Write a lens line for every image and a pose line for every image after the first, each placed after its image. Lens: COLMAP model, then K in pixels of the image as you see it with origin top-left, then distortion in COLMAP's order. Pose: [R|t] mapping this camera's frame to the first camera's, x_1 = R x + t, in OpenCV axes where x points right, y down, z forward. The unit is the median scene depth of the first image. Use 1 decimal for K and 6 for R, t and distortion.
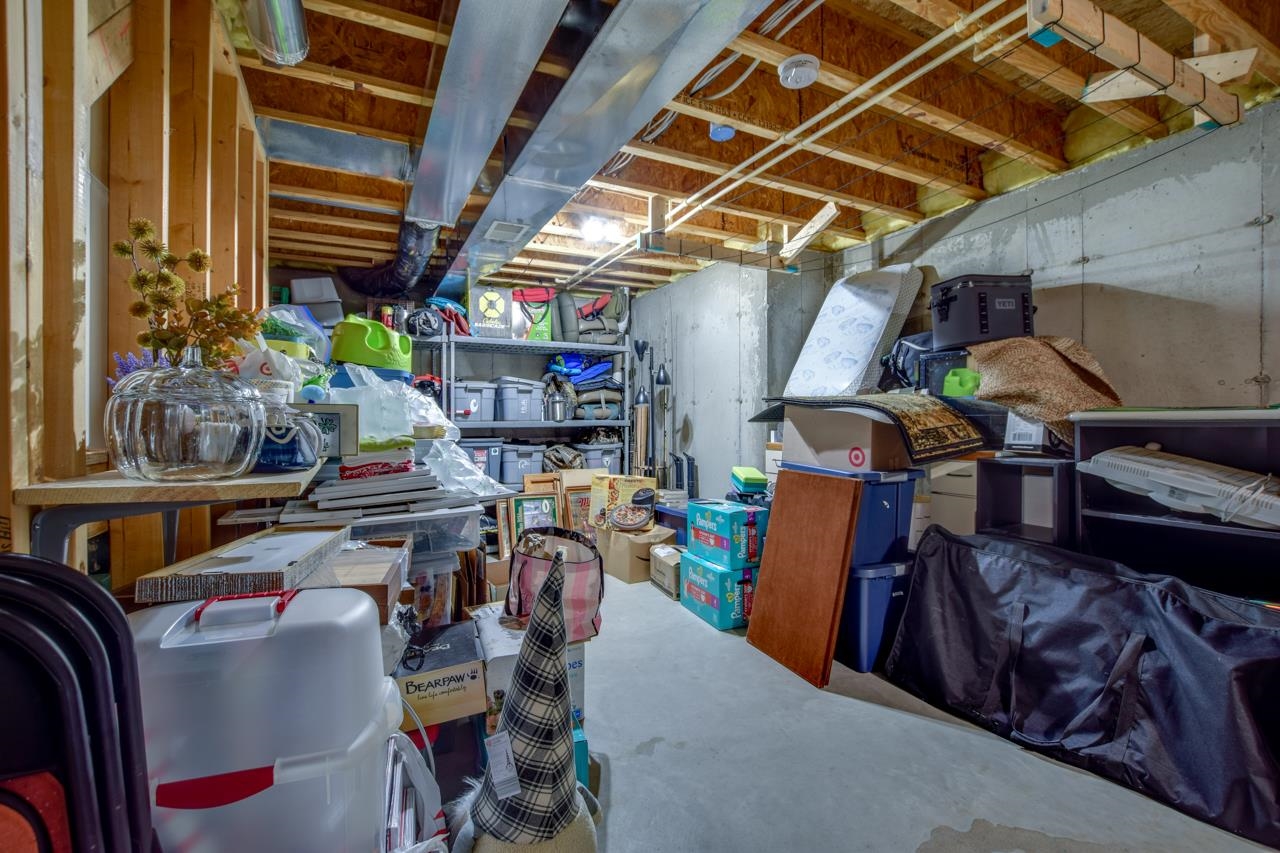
lens RADIAL K [[566.9, 0, 643.1], [0, 566.9, 426.6], [0, 0, 1]] dist [-0.018121, 0.000773]
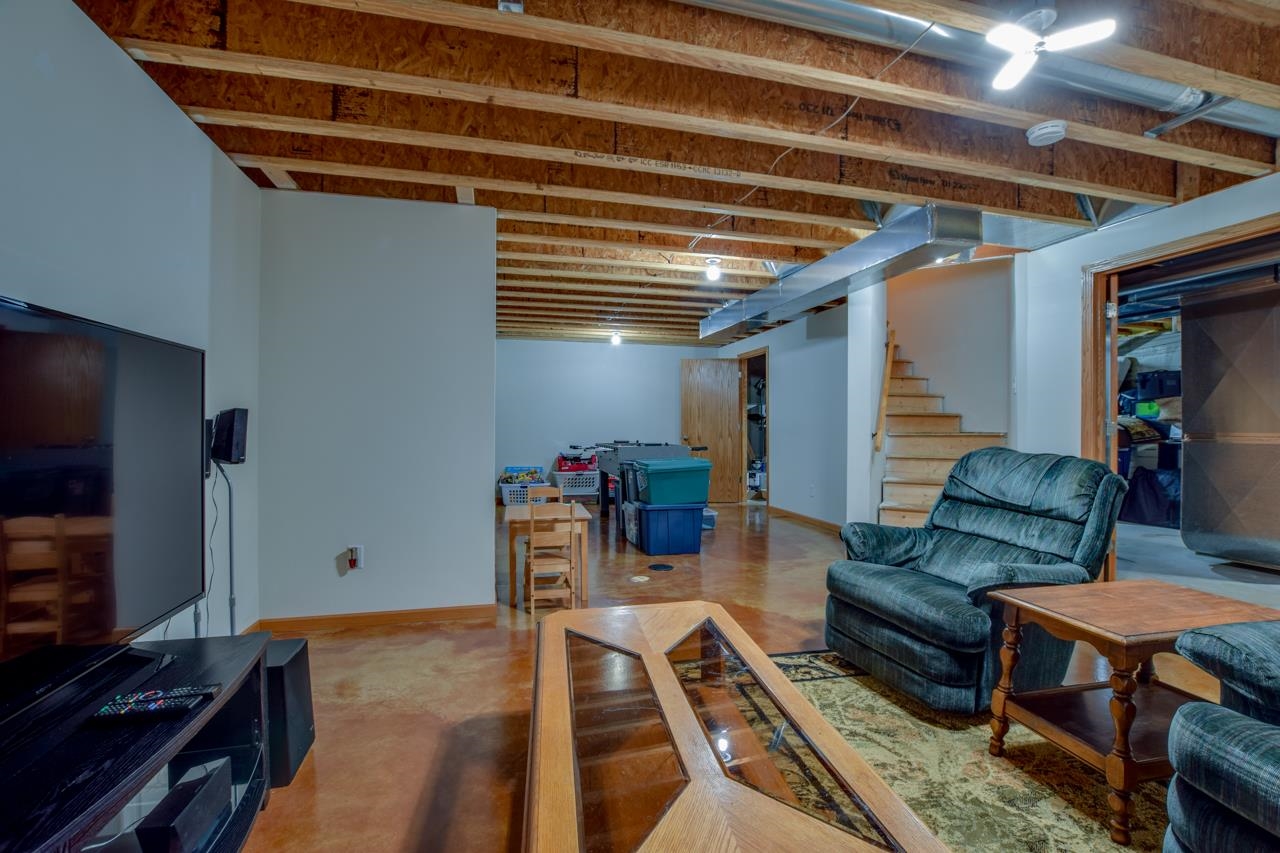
lens RADIAL K [[566.9, 0, 639.7], [0, 566.9, 422.0], [0, 0, 1]] dist [-0.018121, 0.000773]
pose [[0.973415, -0.001013, -0.229048, -1.166483], [-0.001642, 0.999934, -0.011400, -0.007246], [0.229045, 0.011473, 0.973348, -2.091060]]
